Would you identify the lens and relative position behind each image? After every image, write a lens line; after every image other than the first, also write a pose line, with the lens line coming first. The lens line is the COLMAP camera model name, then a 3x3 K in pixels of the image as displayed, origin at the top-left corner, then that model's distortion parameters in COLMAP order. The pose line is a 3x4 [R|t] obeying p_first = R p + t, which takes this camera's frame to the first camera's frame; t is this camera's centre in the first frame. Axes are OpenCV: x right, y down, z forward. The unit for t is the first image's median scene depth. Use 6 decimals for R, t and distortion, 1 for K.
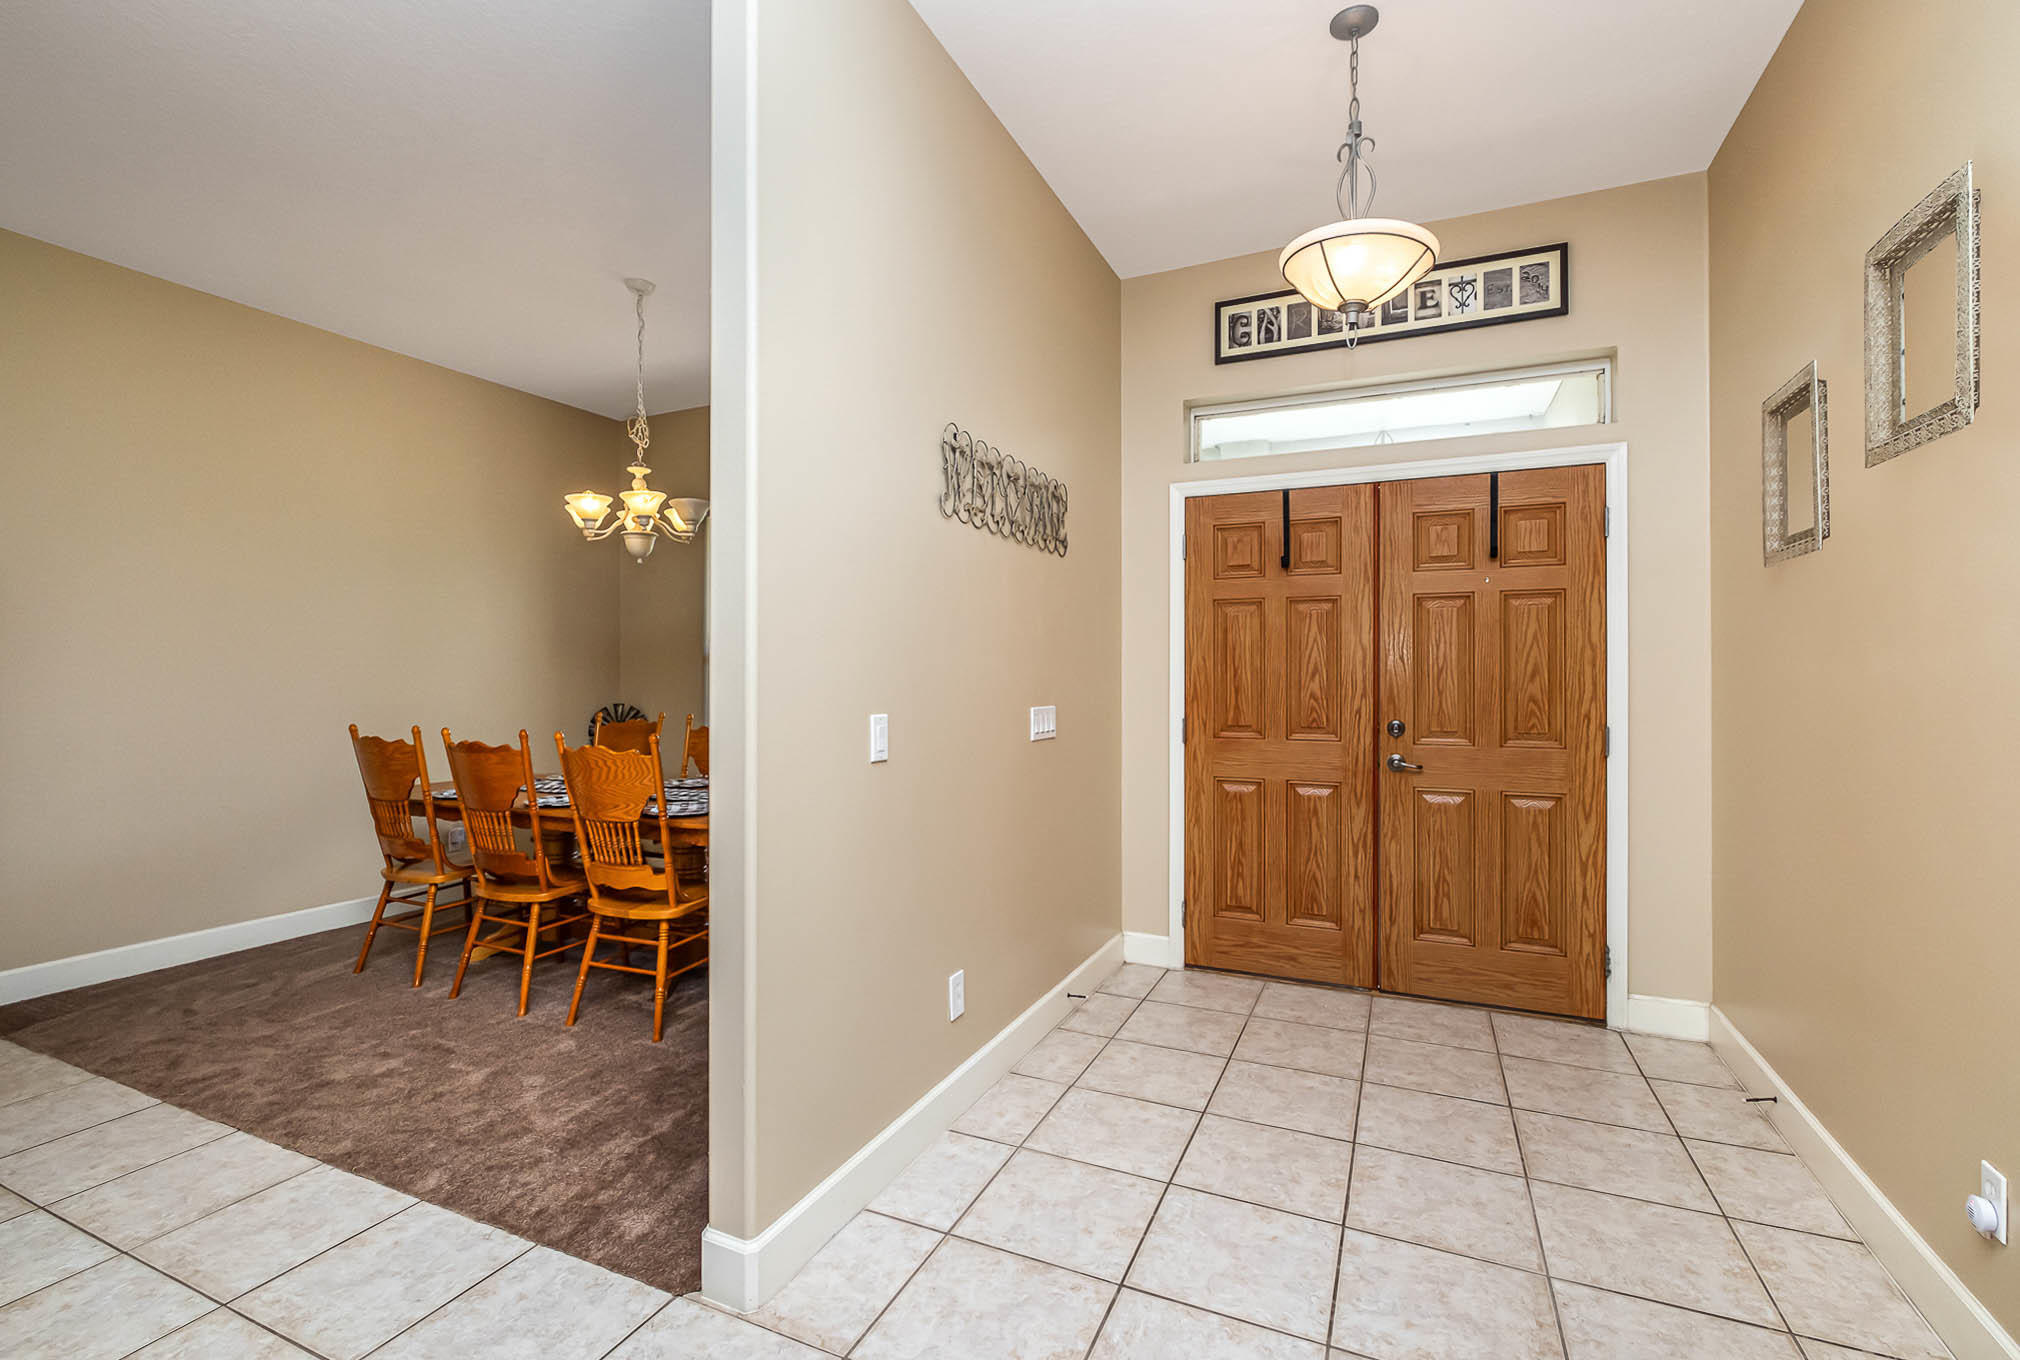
lens RADIAL K [[891.6, 0, 1005.9], [0, 891.6, 674.9], [0, 0, 1]] dist [-0.001990, -0.000025]
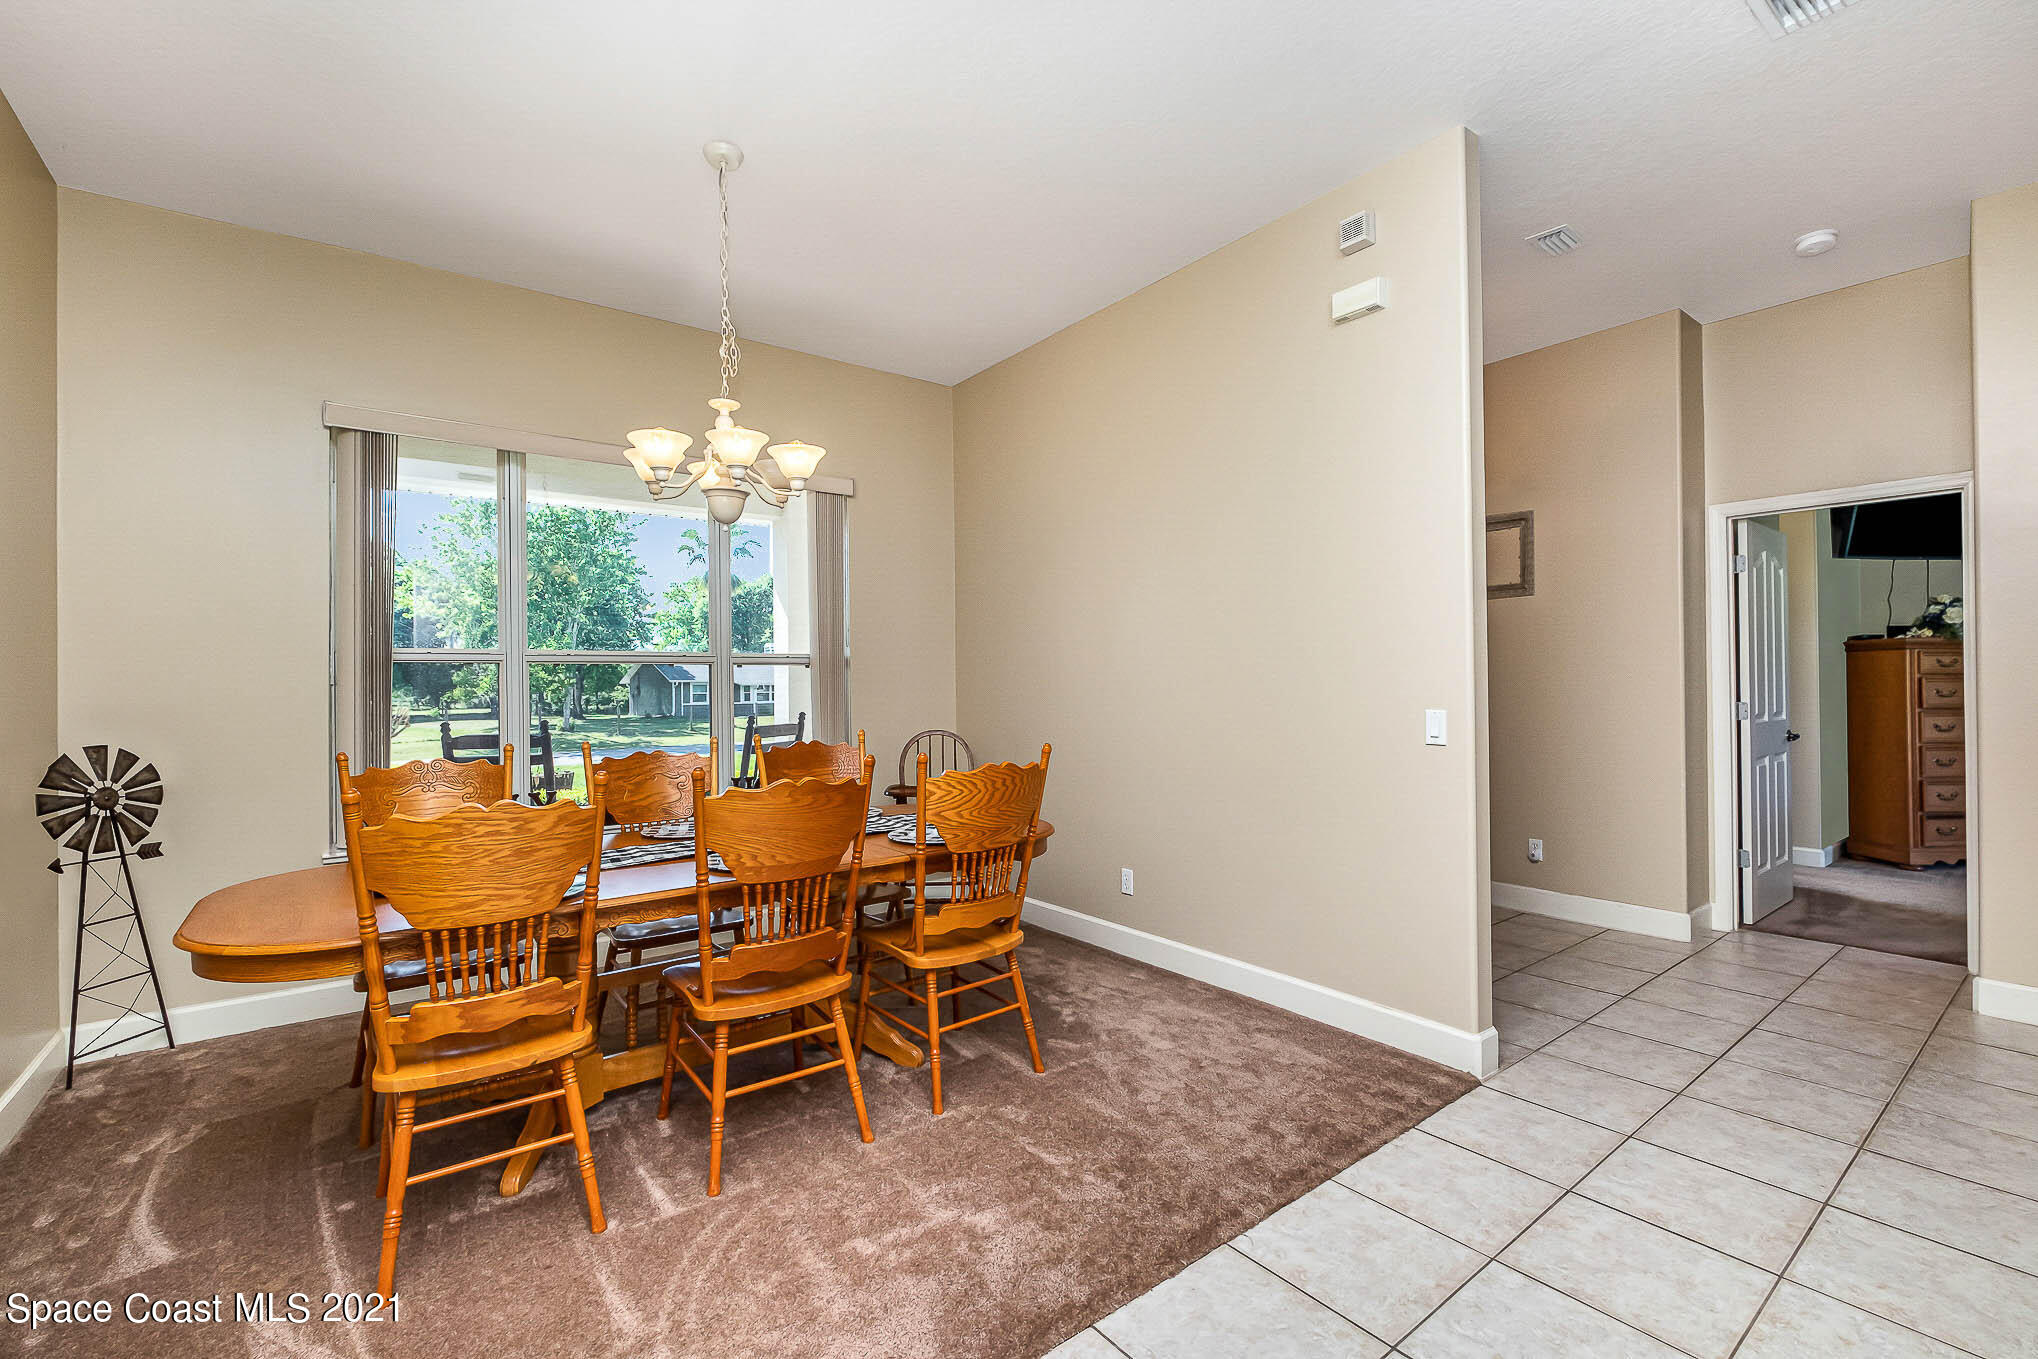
lens RADIAL K [[894.2, 0, 1006.0], [0, 894.2, 680.8], [0, 0, 1]] dist [-0.003951, -0.000042]
pose [[0.471070, -0.003293, 0.882090, -1.080169], [0.007870, 0.999969, -0.000469, 0.000094], [-0.882061, 0.007163, 0.471082, 0.512706]]
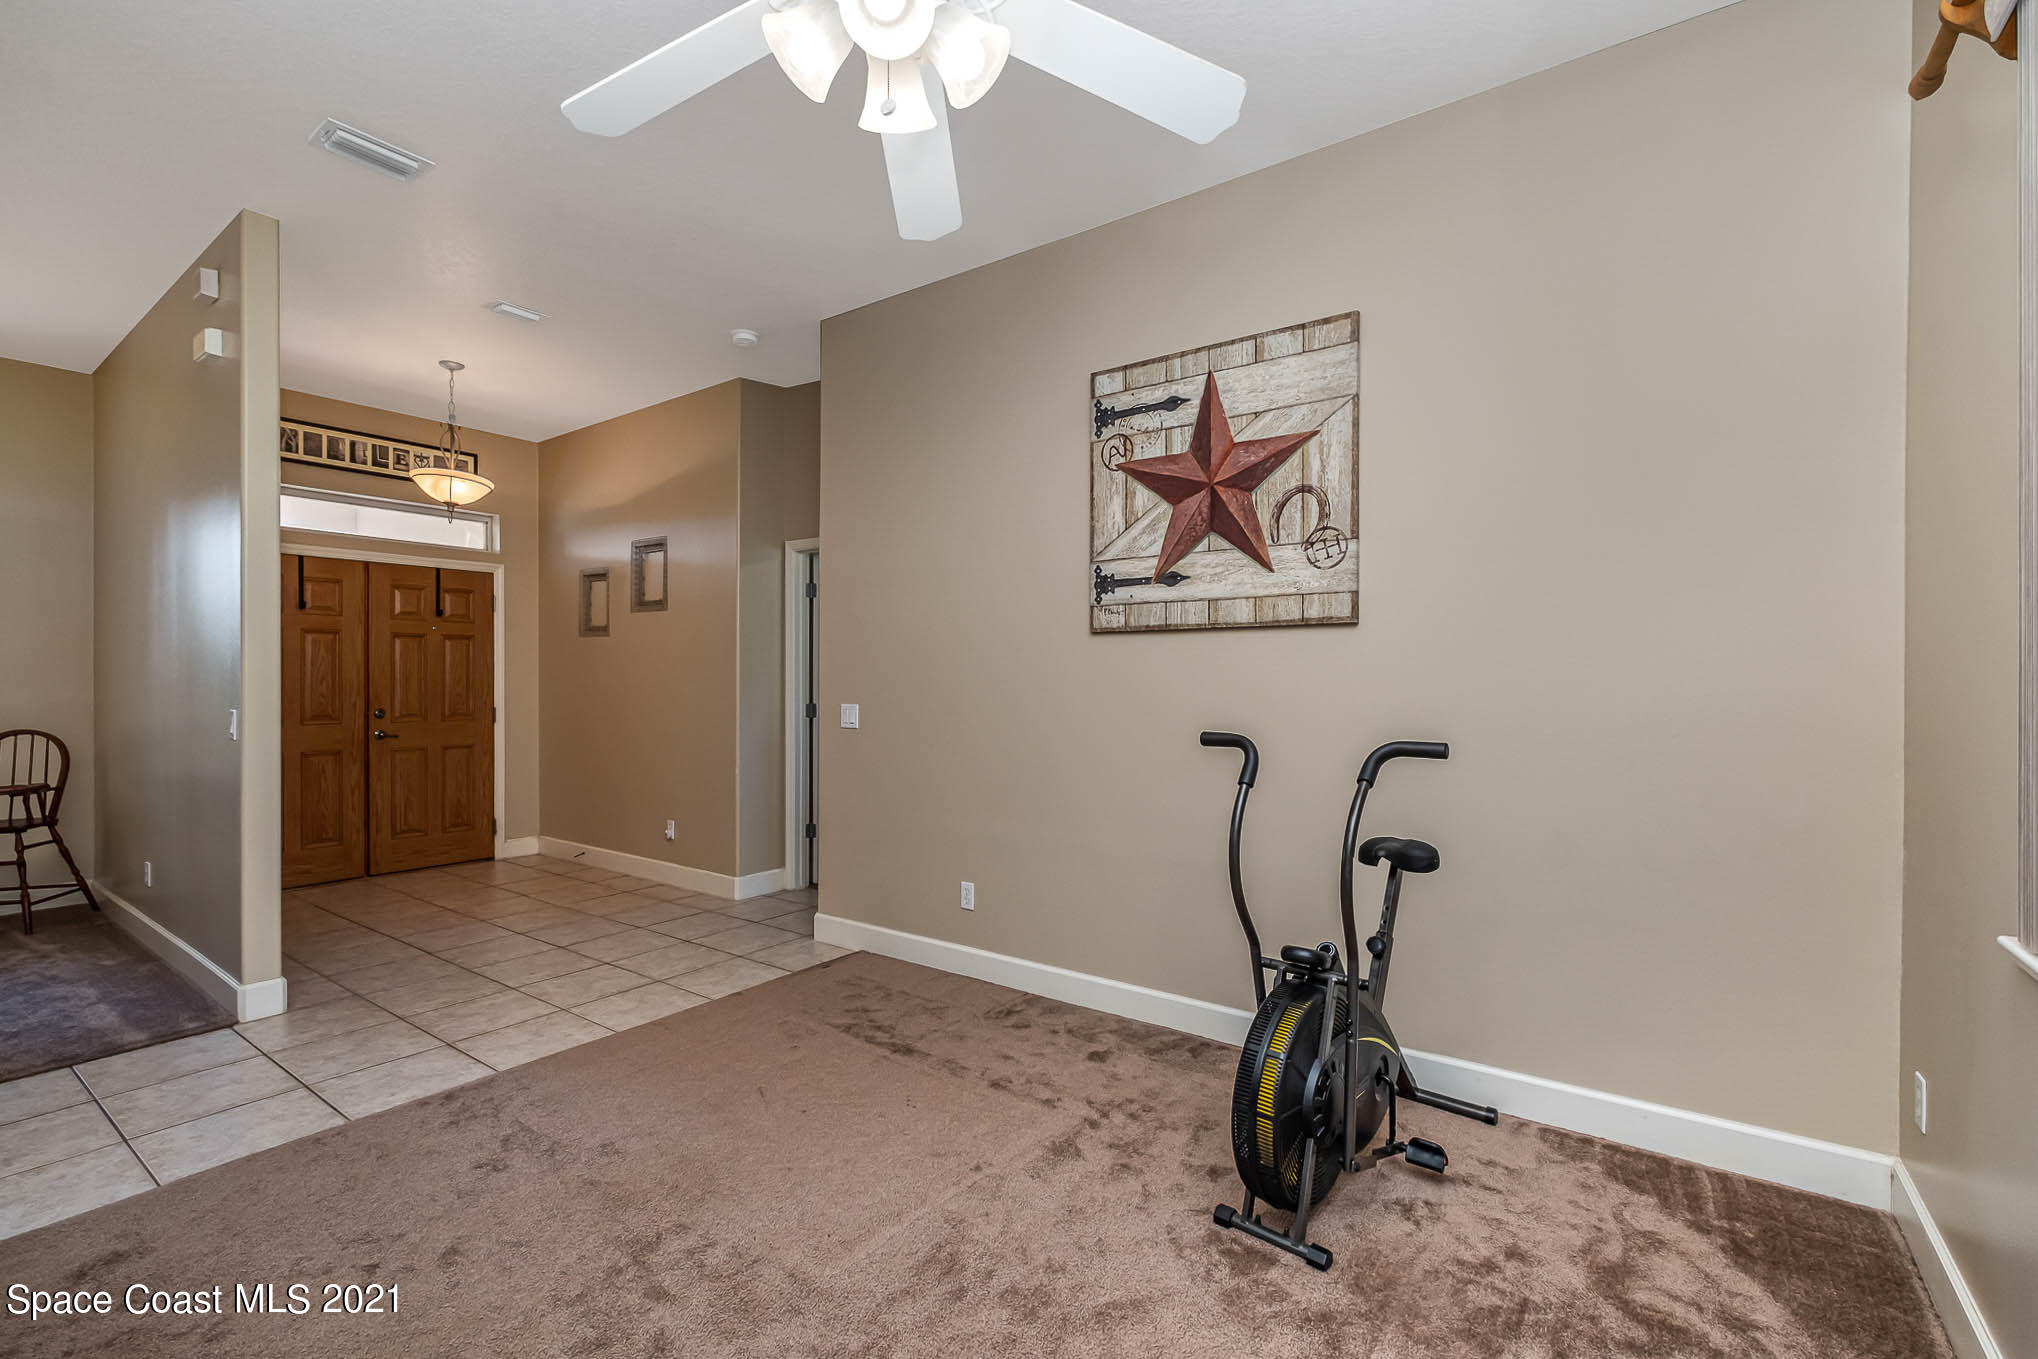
lens RADIAL K [[894.2, 0, 1033.2], [0, 894.2, 677.1], [0, 0, 1]] dist [-0.003951, -0.000042]
pose [[0.172482, 0.004930, 0.985000, -0.980624], [-0.001278, 0.999988, -0.004781, -0.001090], [-0.985012, -0.000434, 0.172486, -0.472591]]
